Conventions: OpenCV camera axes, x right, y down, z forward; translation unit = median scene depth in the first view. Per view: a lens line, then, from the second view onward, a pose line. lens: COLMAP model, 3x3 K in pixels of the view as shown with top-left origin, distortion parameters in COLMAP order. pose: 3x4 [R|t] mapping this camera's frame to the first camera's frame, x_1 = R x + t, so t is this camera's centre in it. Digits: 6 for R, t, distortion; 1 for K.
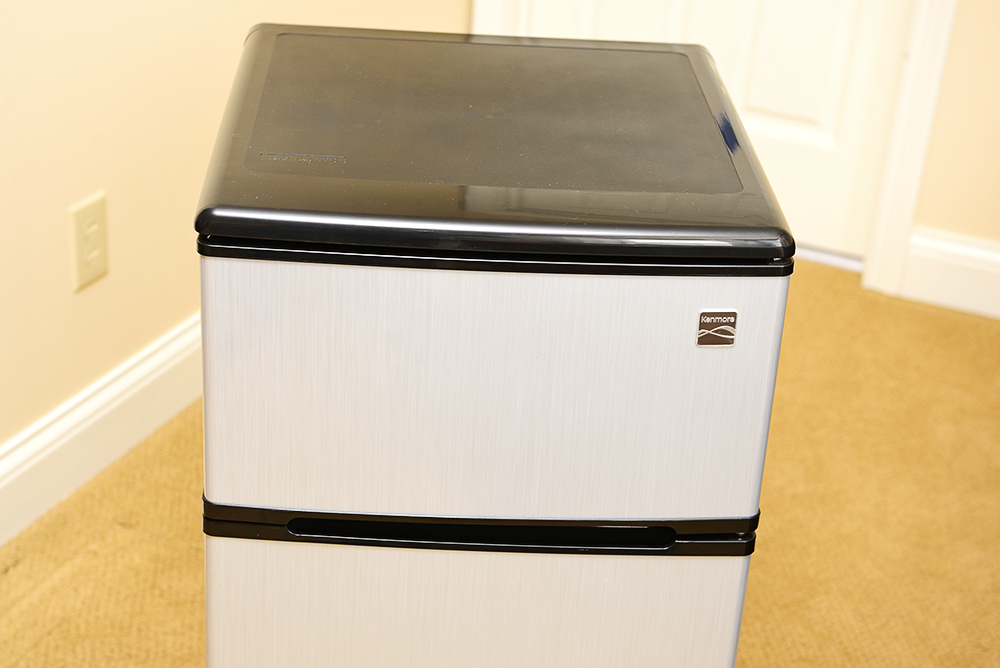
lens RADIAL K [[1800.3, 0, 501.2], [0, 1800.3, 331.5], [0, 0, 1]] dist [0.103782, 0.000000]
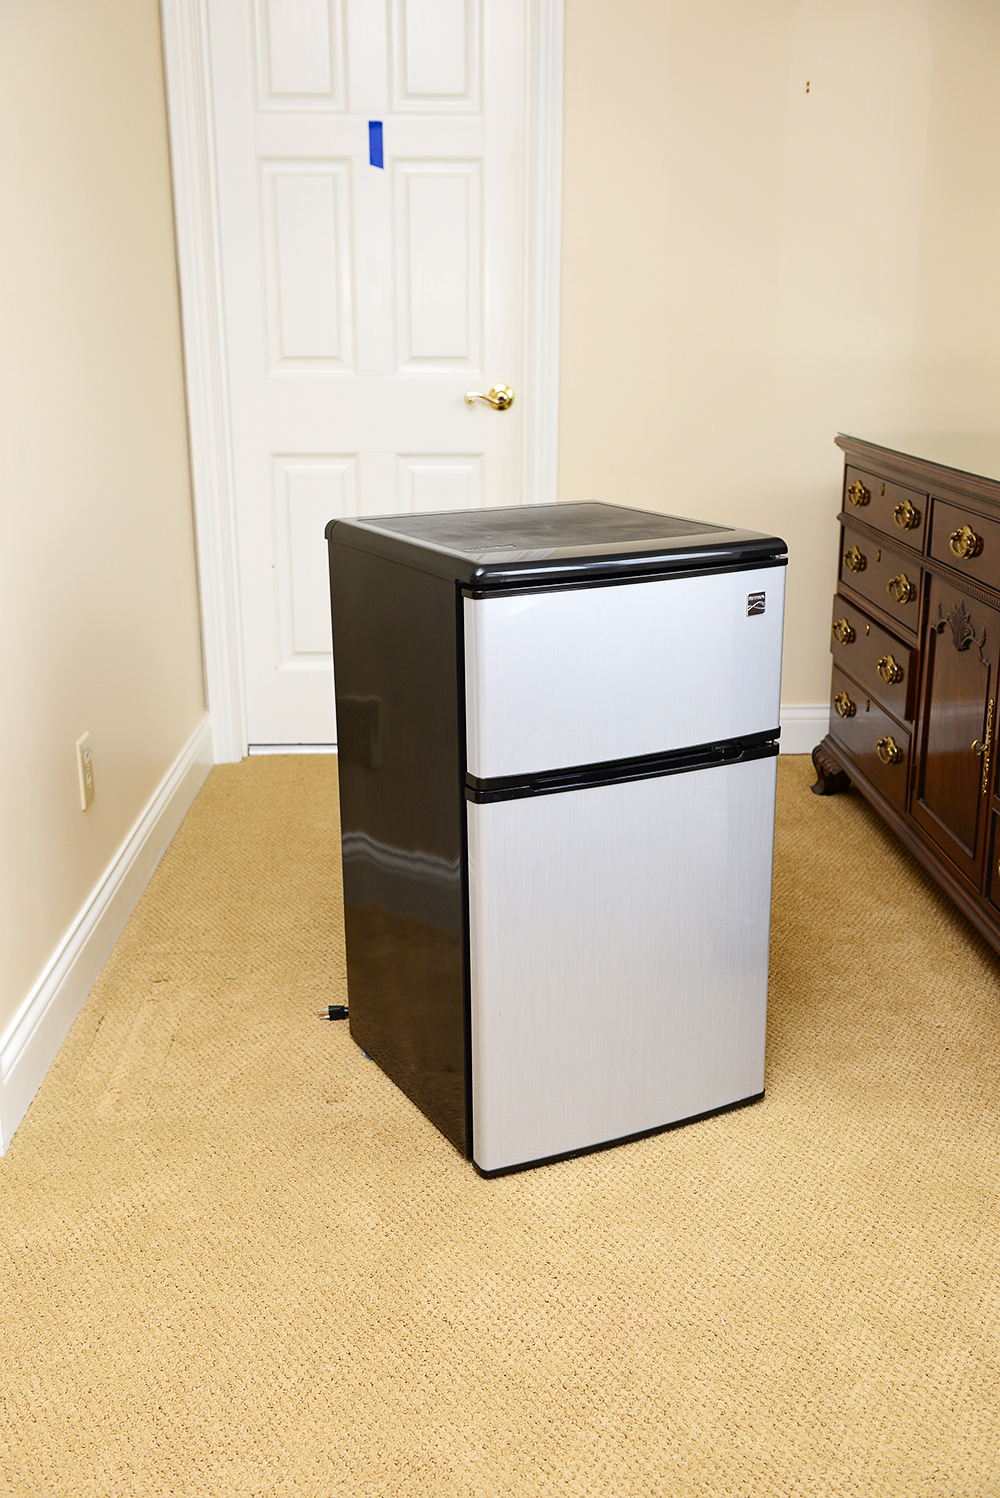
lens RADIAL K [[1496.5, 0, 497.9], [0, 1496.5, 737.1], [0, 0, 1]] dist [0.032010, 0.000000]
pose [[0.901726, -0.180401, 0.392869, -0.416569], [0.246681, 0.961014, -0.124905, 0.145363], [-0.355019, 0.209544, 0.911072, -0.094504]]
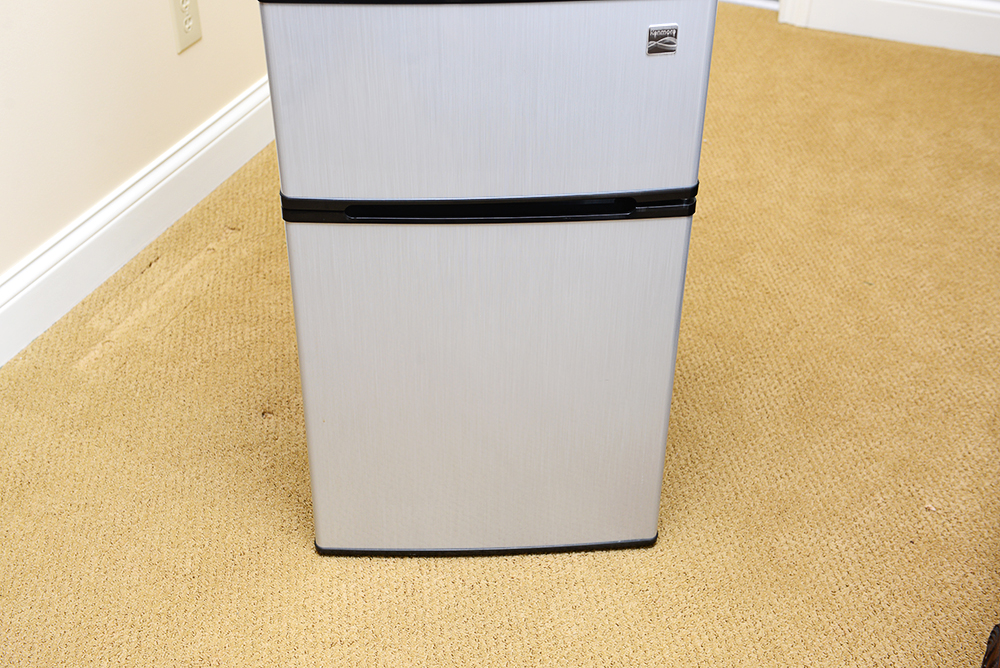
lens RADIAL K [[1307.8, 0, 496.7], [0, 1307.8, 331.3], [0, 0, 1]] dist [0.133833, 0.000000]
pose [[0.998466, -0.051263, -0.020920, 0.006433], [0.054202, 0.982111, 0.180334, 0.016649], [0.011301, -0.181192, 0.983383, 0.019182]]
